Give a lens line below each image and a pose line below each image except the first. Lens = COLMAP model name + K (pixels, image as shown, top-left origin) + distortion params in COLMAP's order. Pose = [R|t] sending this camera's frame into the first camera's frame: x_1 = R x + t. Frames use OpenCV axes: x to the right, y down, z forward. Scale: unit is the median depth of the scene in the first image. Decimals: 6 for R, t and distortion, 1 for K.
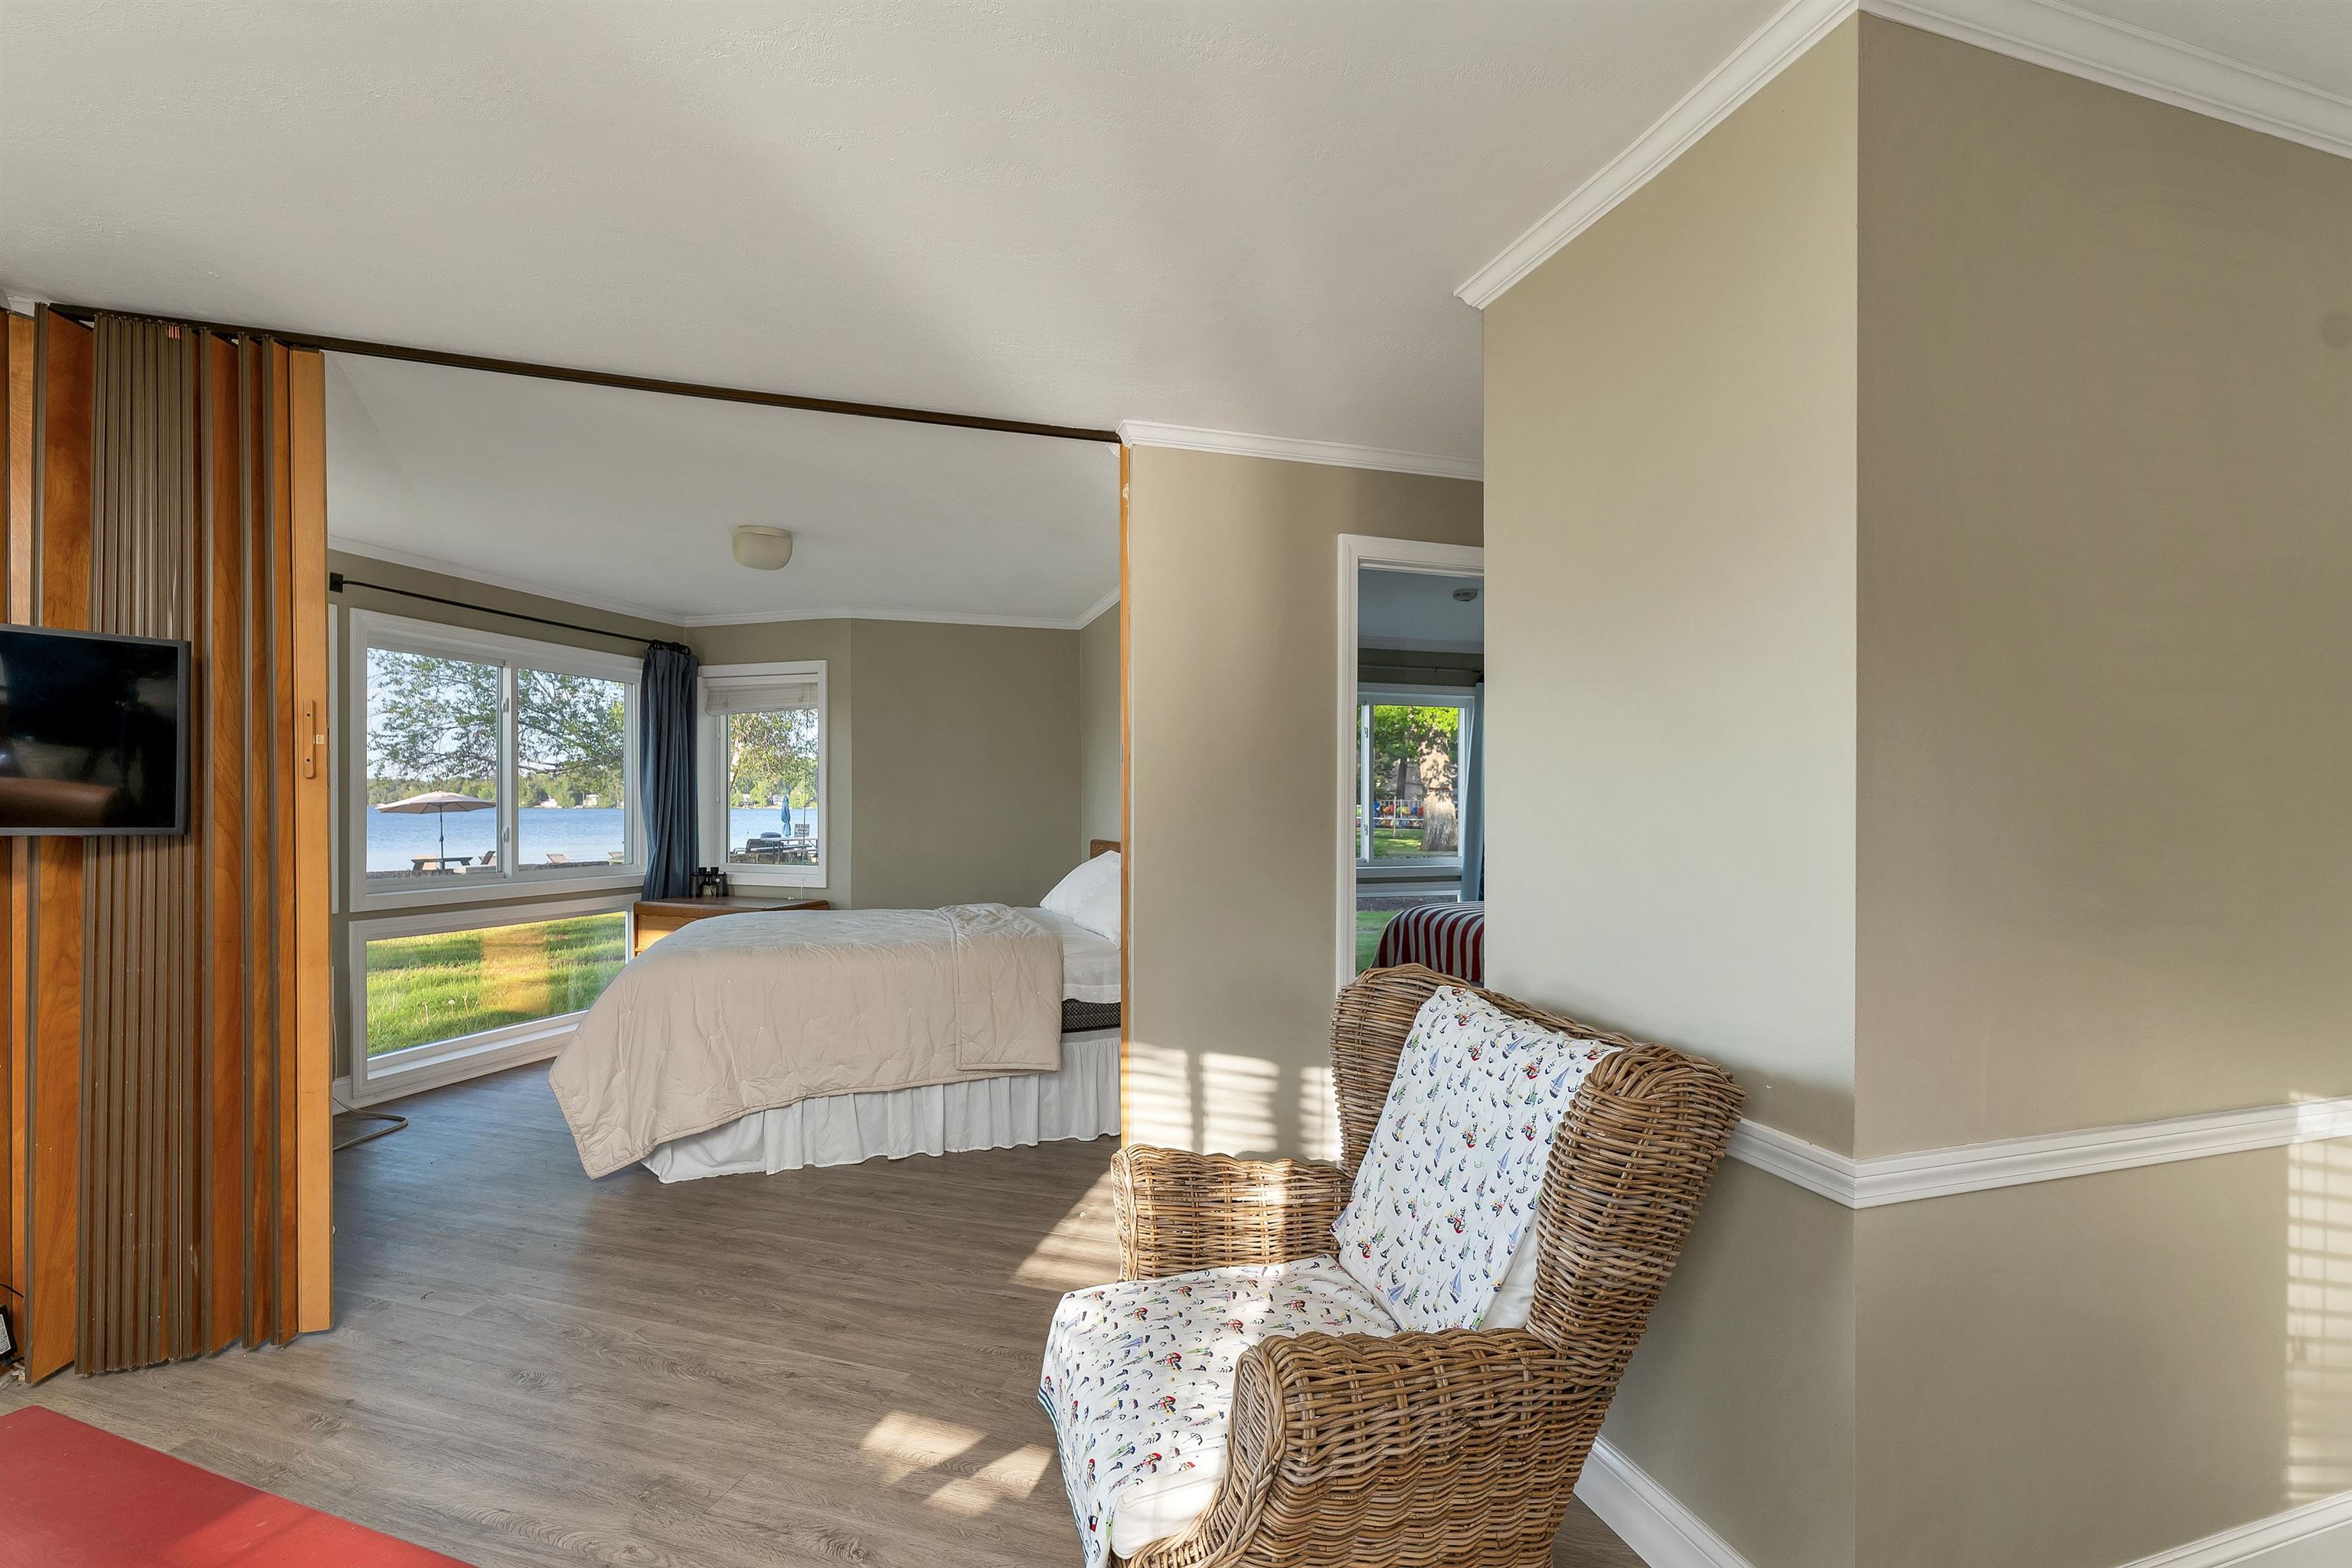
lens RADIAL K [[983.2, 0, 1162.7], [0, 983.2, 814.7], [0, 0, 1]] dist [0.002523, -0.000014]
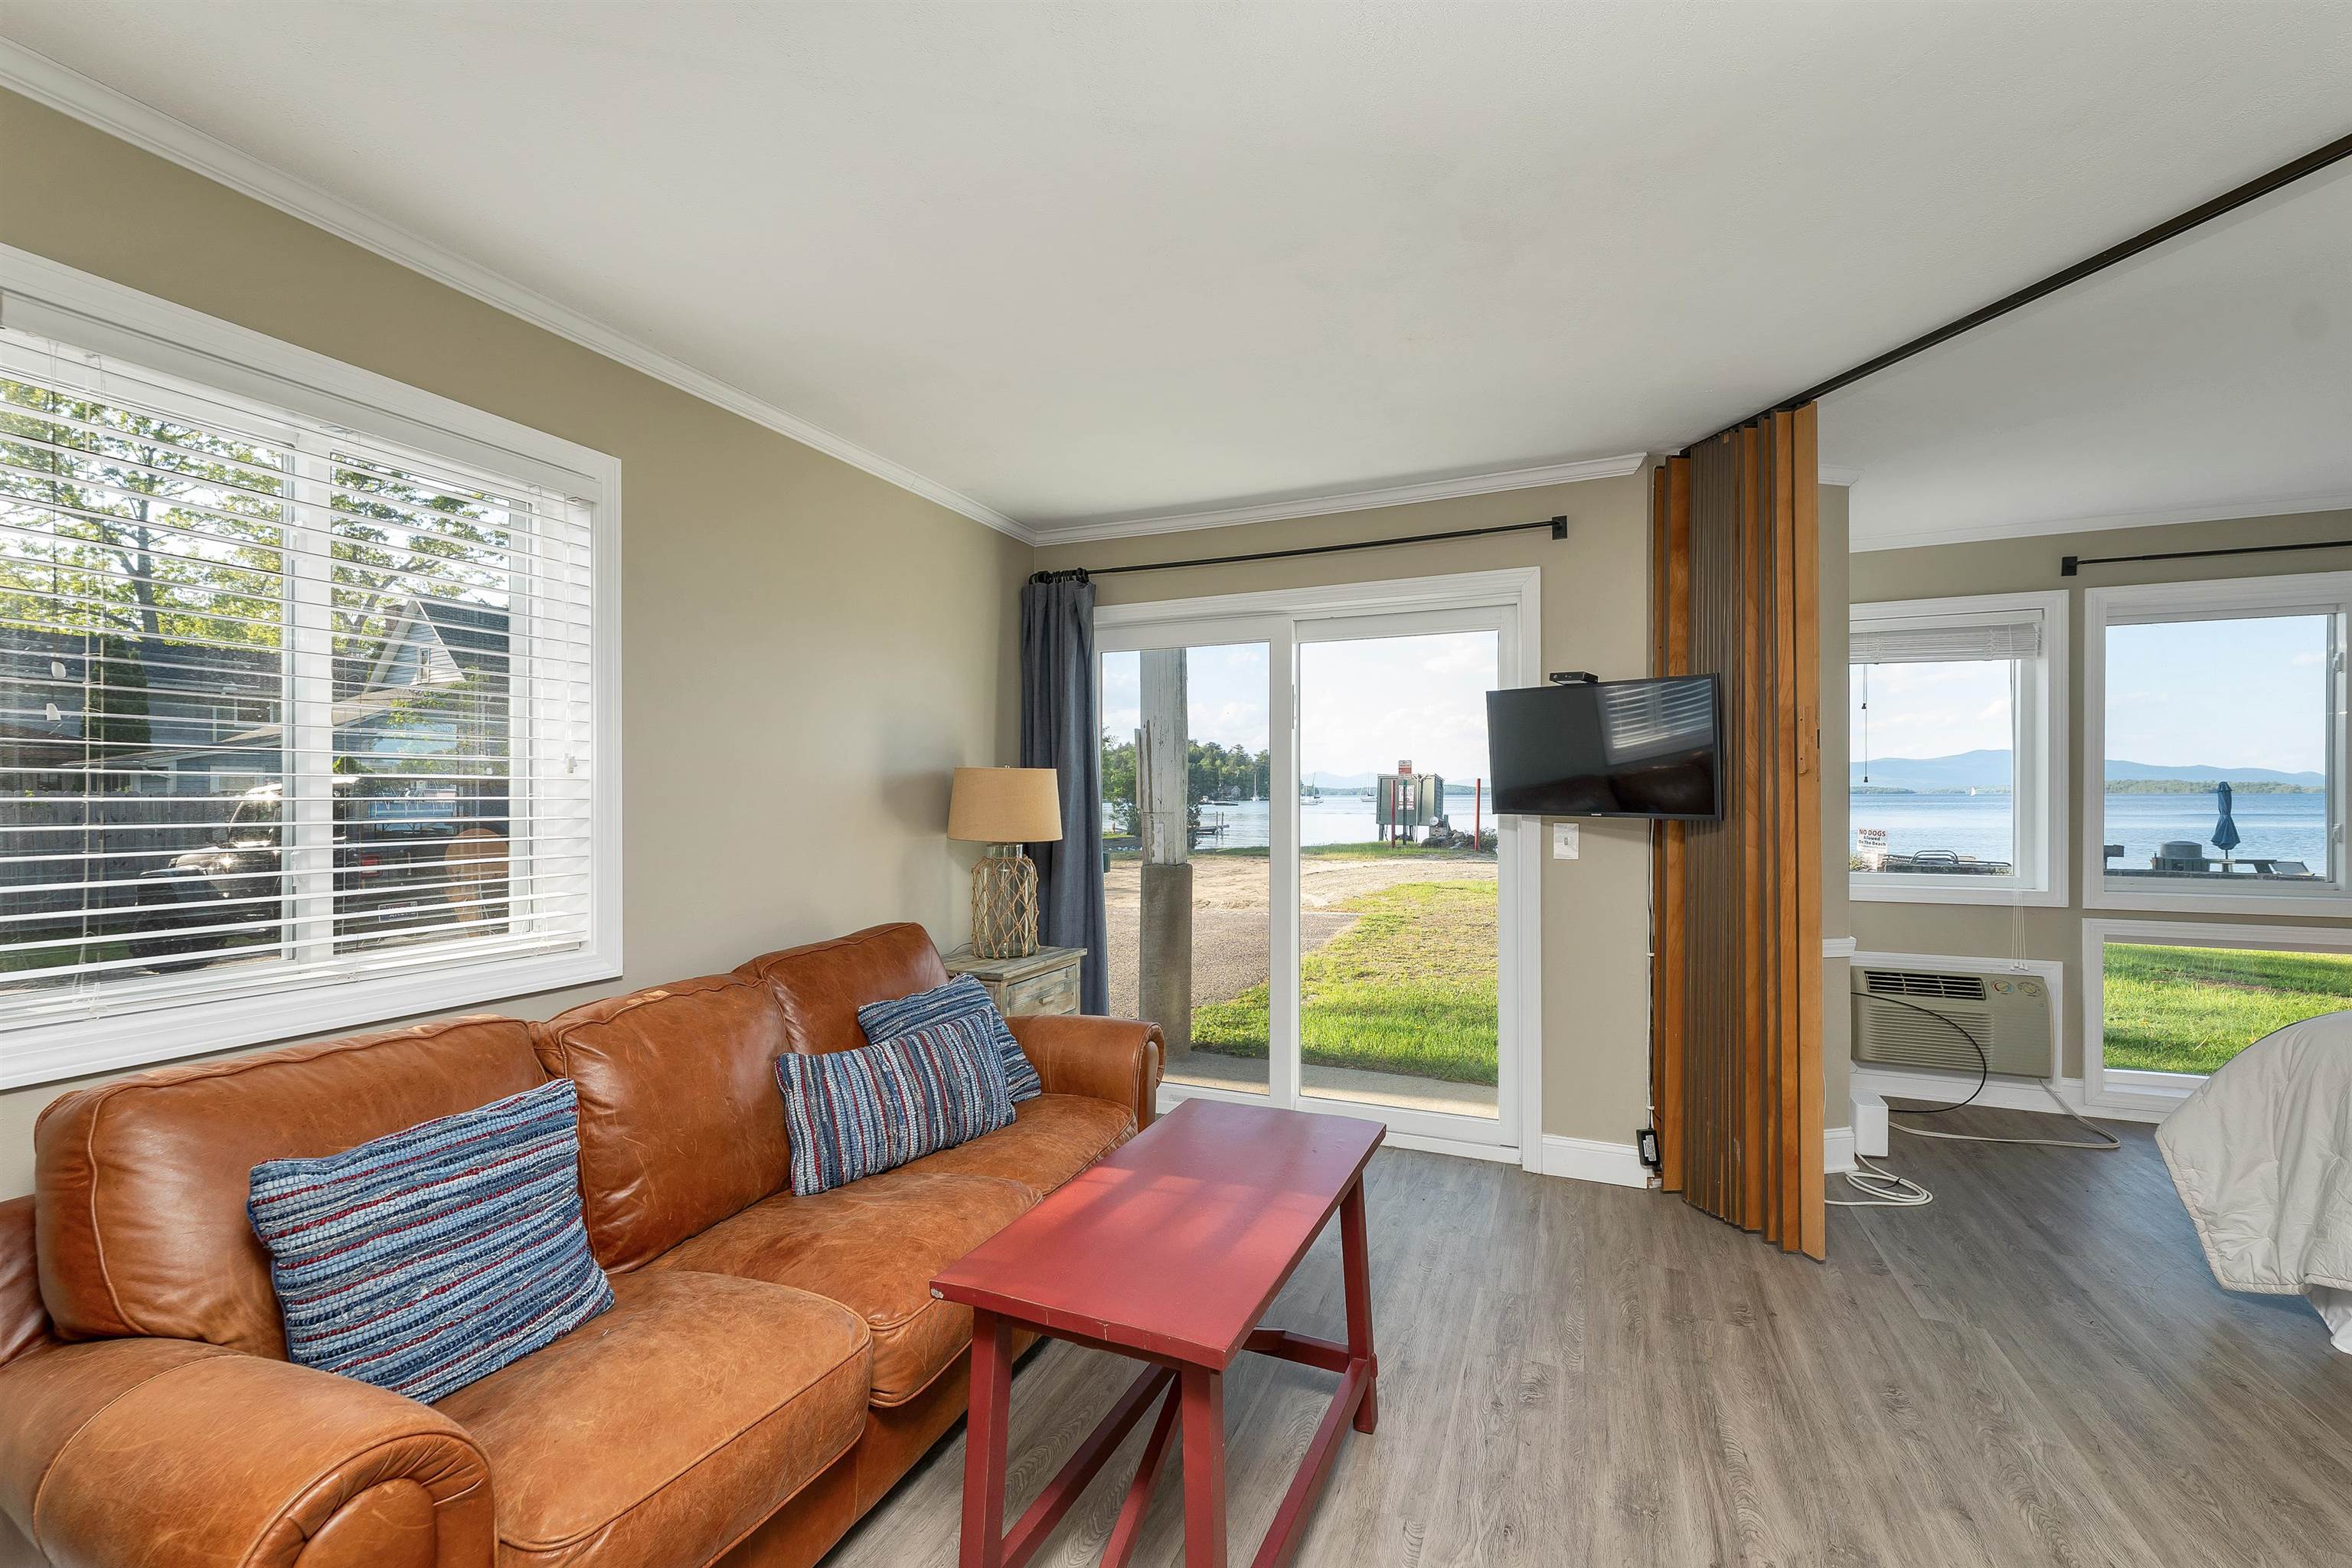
lens RADIAL K [[983.2, 0, 1166.5], [0, 983.2, 794.2], [0, 0, 1]] dist [0.002523, -0.000014]
pose [[-0.079340, -0.004892, -0.996836, 0.154062], [-0.005210, 0.999976, -0.004493, -0.001936], [0.996834, 0.004838, -0.079363, 0.153339]]
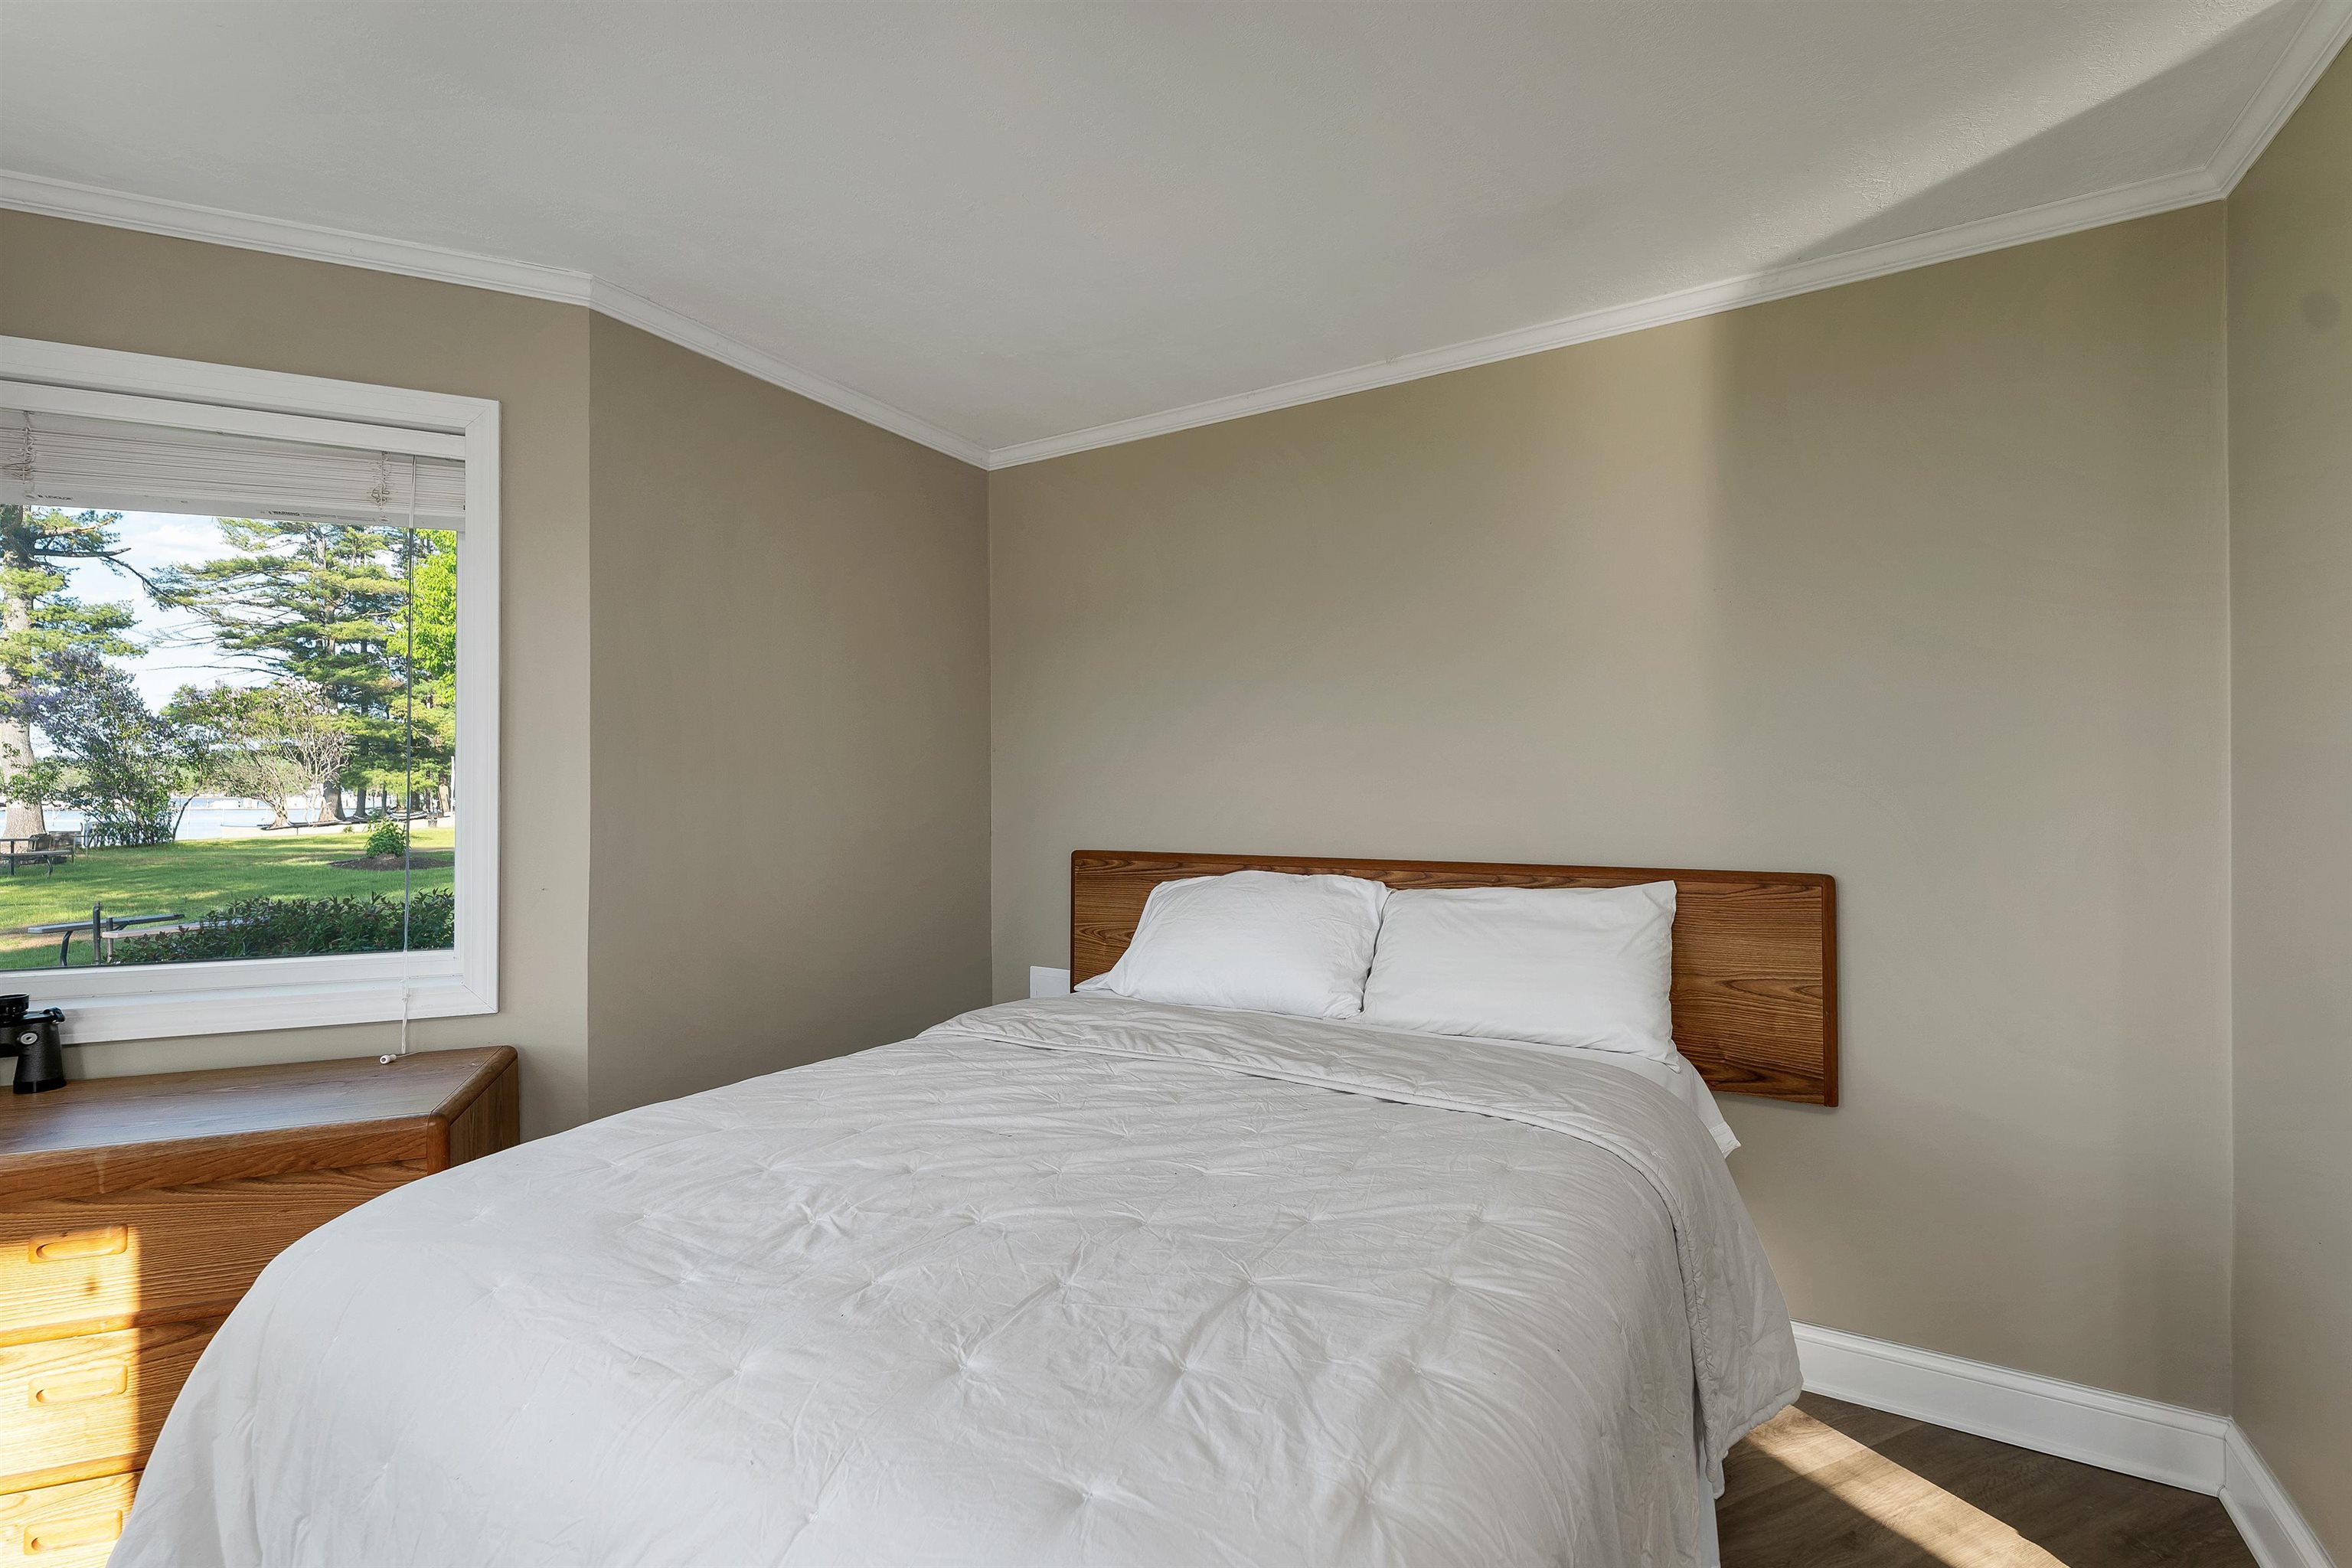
lens RADIAL K [[983.2, 0, 1163.4], [0, 983.2, 792.8], [0, 0, 1]] dist [0.002523, -0.000014]
pose [[0.737862, -0.004377, 0.674937, -0.430013], [0.010288, 0.999936, -0.004763, -0.004338], [-0.674873, 0.010458, 0.737860, 0.583657]]
